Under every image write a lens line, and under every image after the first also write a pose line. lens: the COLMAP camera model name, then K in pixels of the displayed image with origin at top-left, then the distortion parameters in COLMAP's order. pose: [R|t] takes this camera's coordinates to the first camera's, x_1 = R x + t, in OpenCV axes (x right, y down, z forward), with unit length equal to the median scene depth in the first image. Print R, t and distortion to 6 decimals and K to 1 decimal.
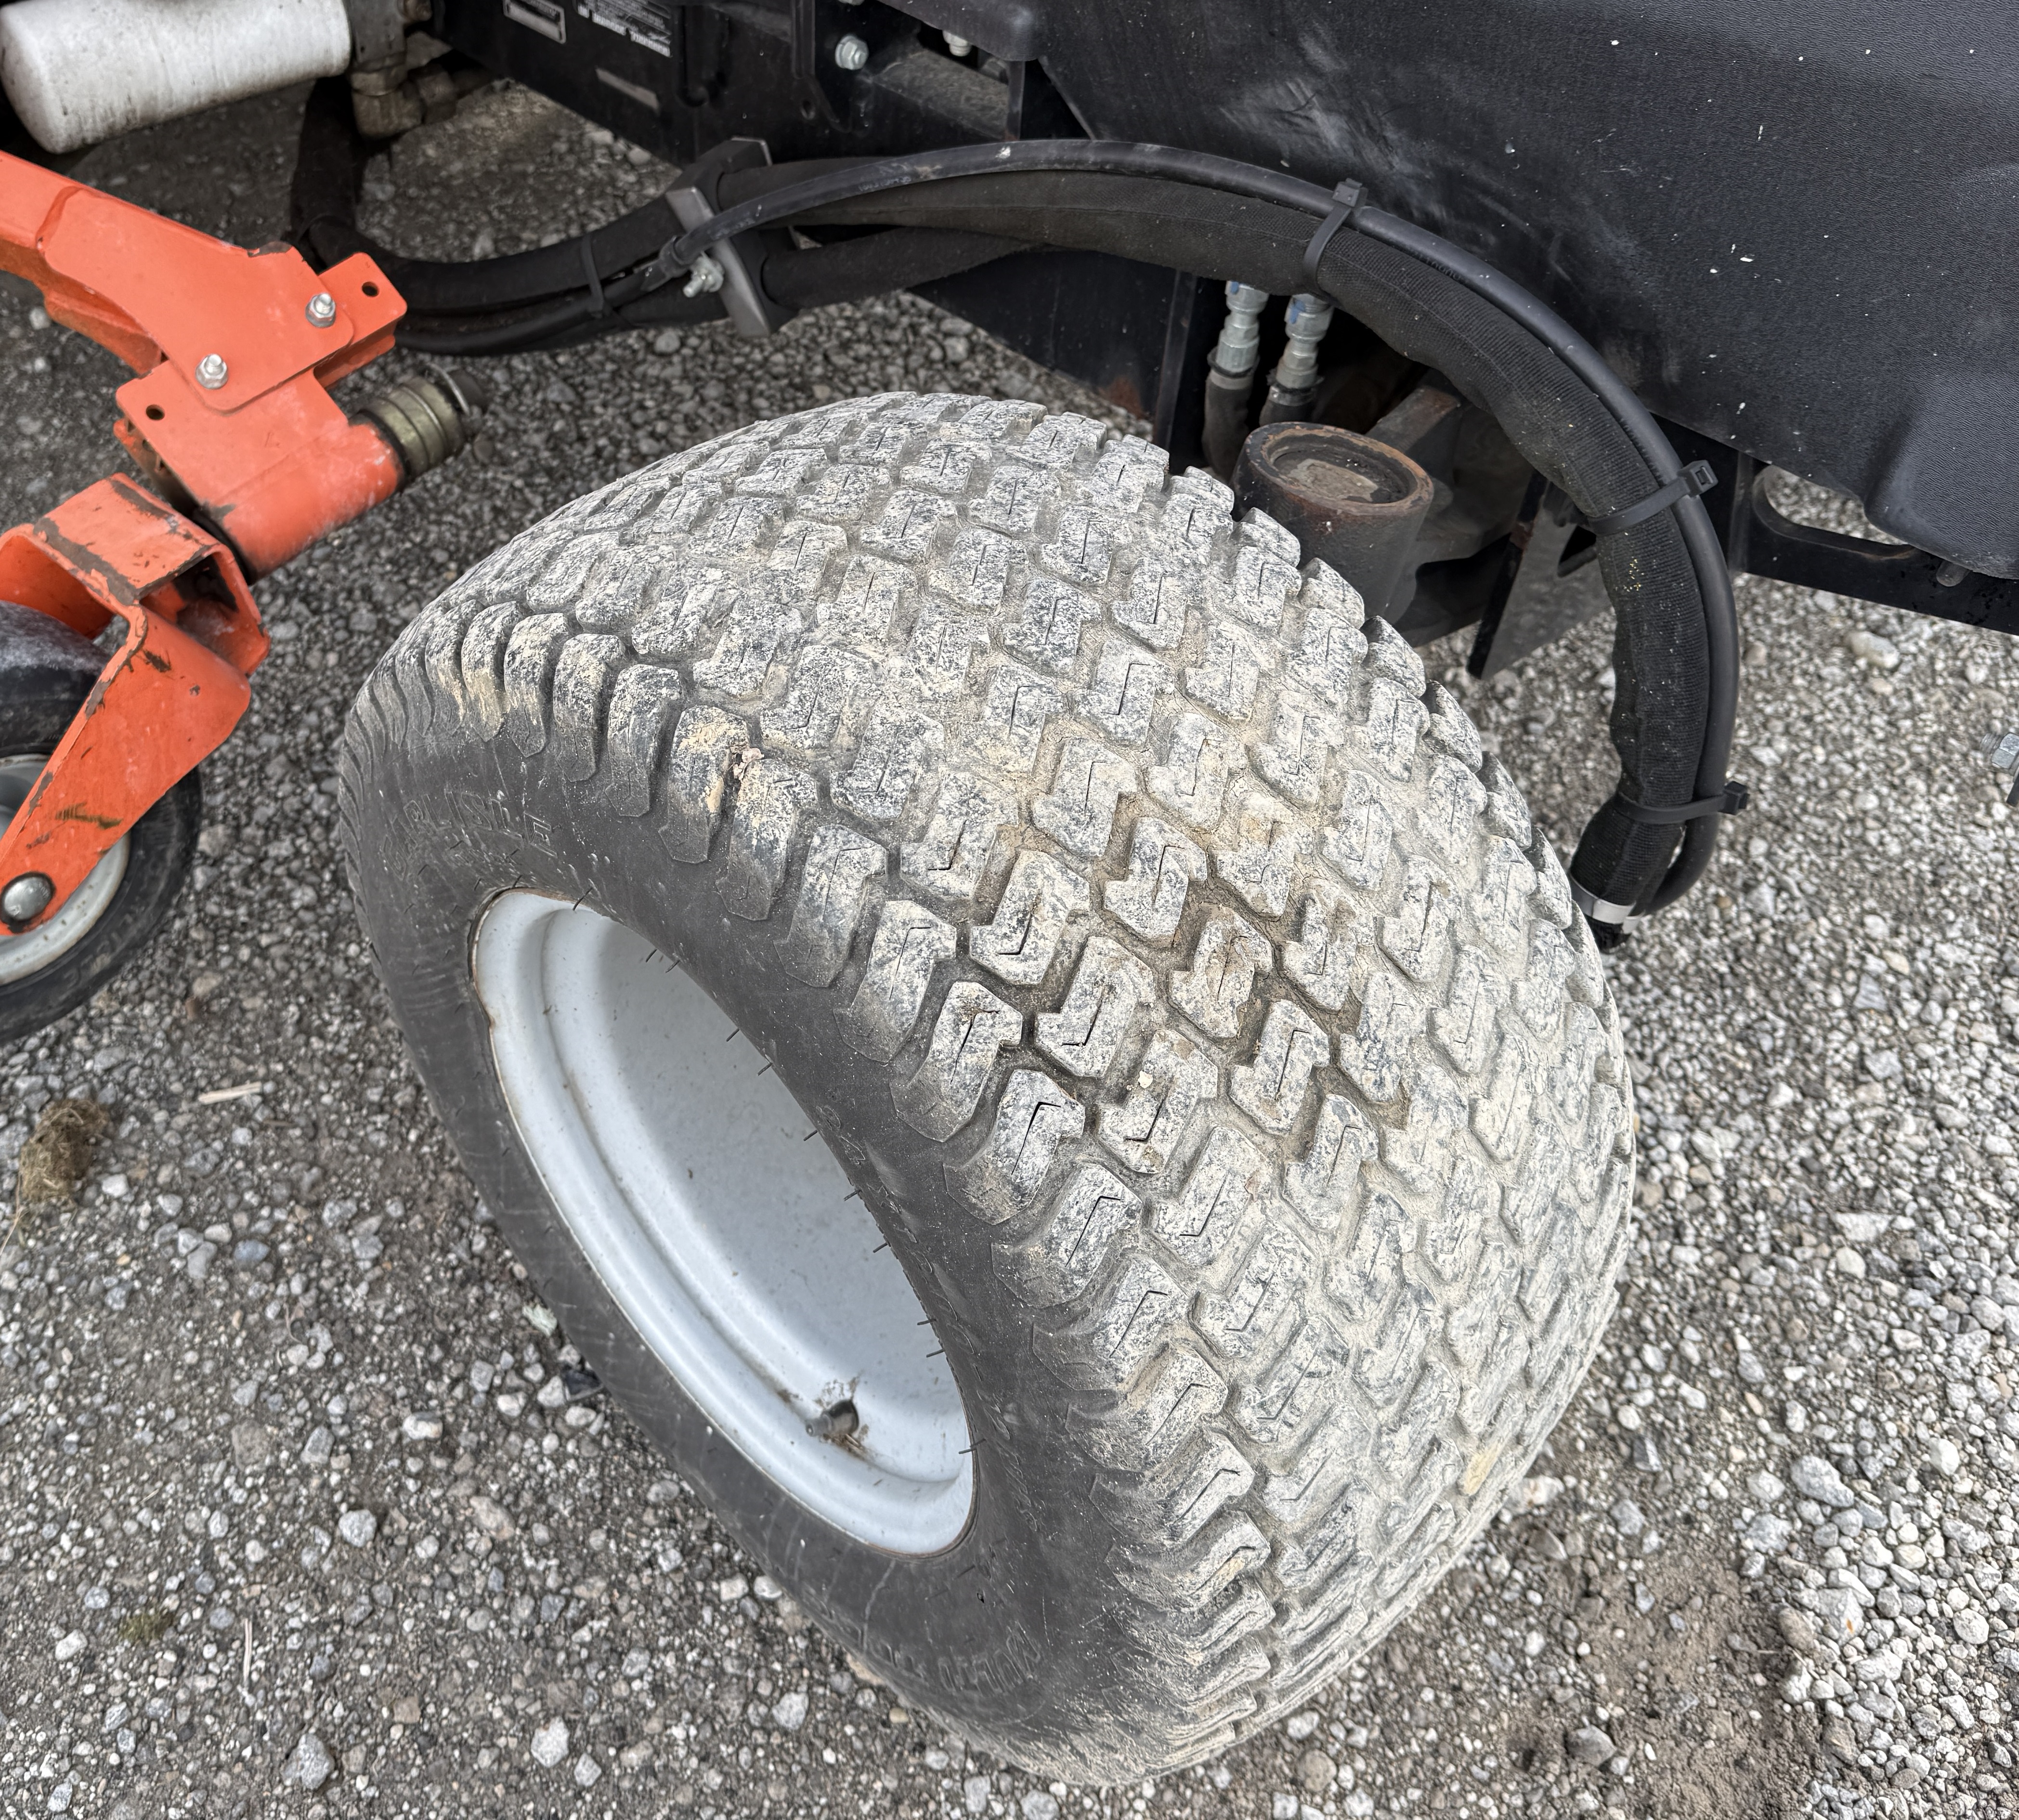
lens RADIAL K [[1802.7, 0, 765.6], [0, 1802.7, 742.3], [0, 0, 1]] dist [0.142545, -0.254995]
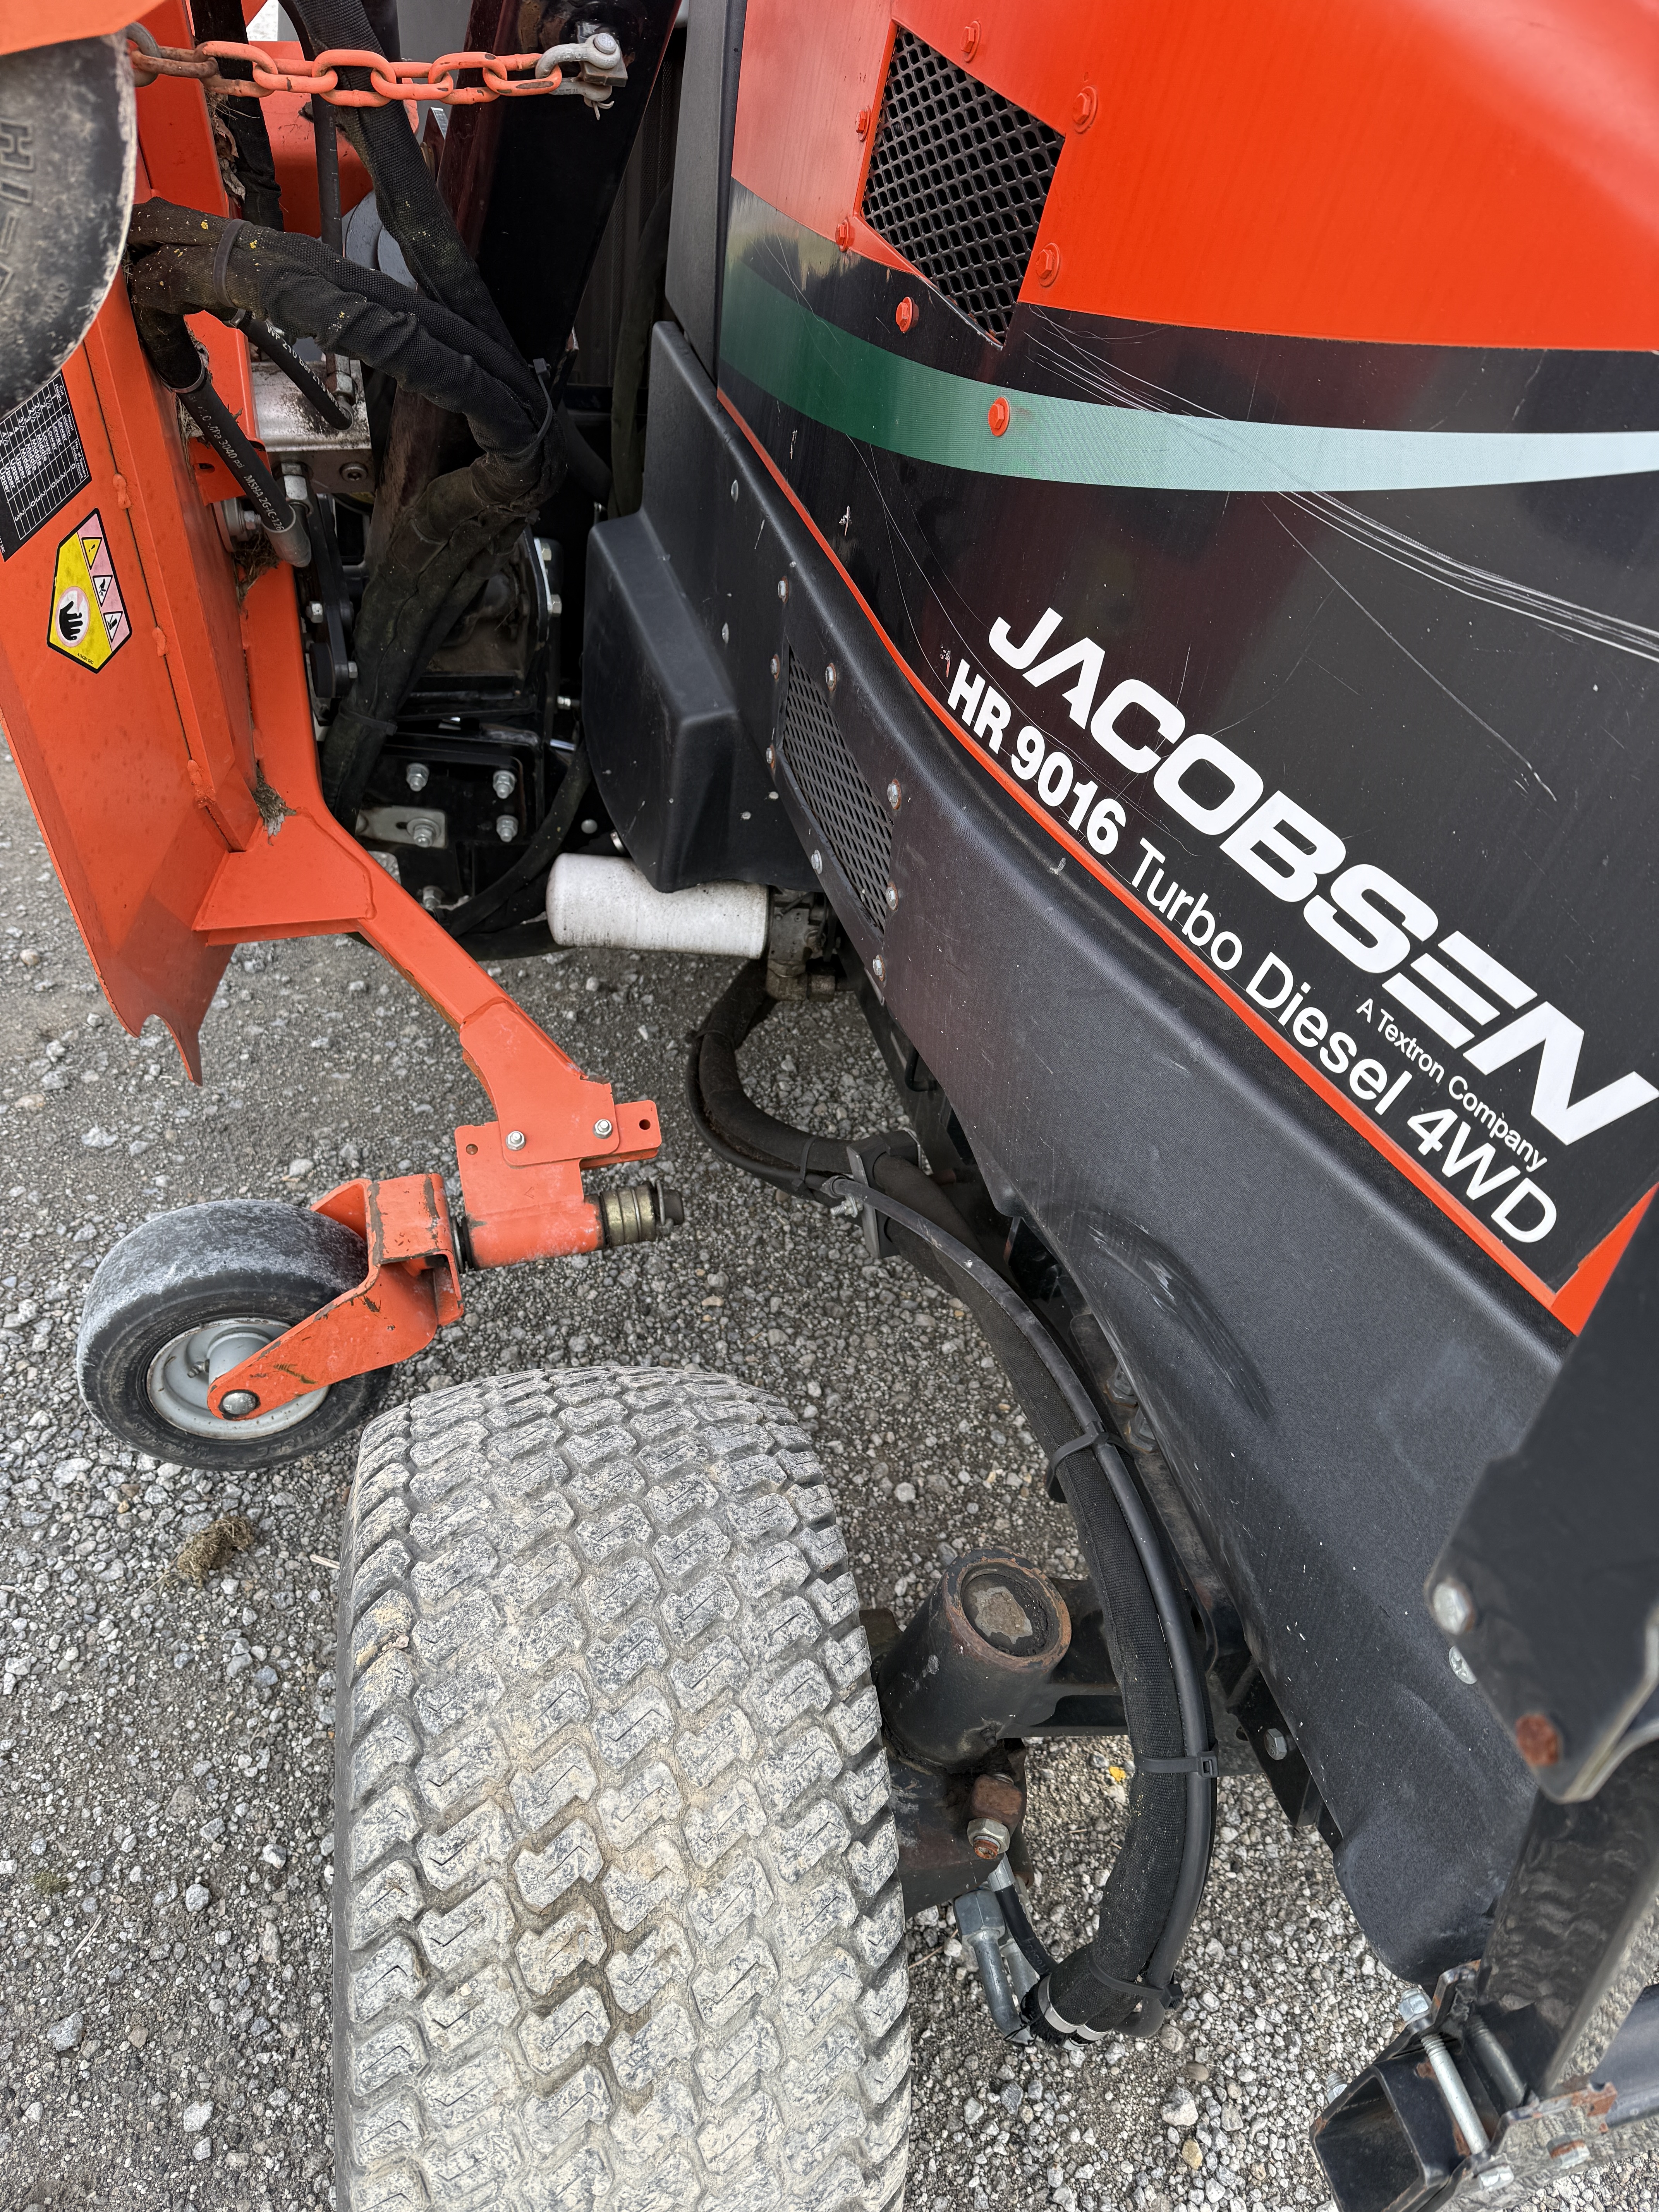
lens RADIAL K [[1439.0, 0, 877.6], [0, 1439.0, 1101.7], [0, 0, 1]] dist [0.027885, -0.029086]
pose [[0.868099, 0.415363, -0.271806, 0.313458], [-0.446721, 0.892458, -0.062928, -0.325427], [0.216438, 0.176049, 0.960292, -0.119536]]
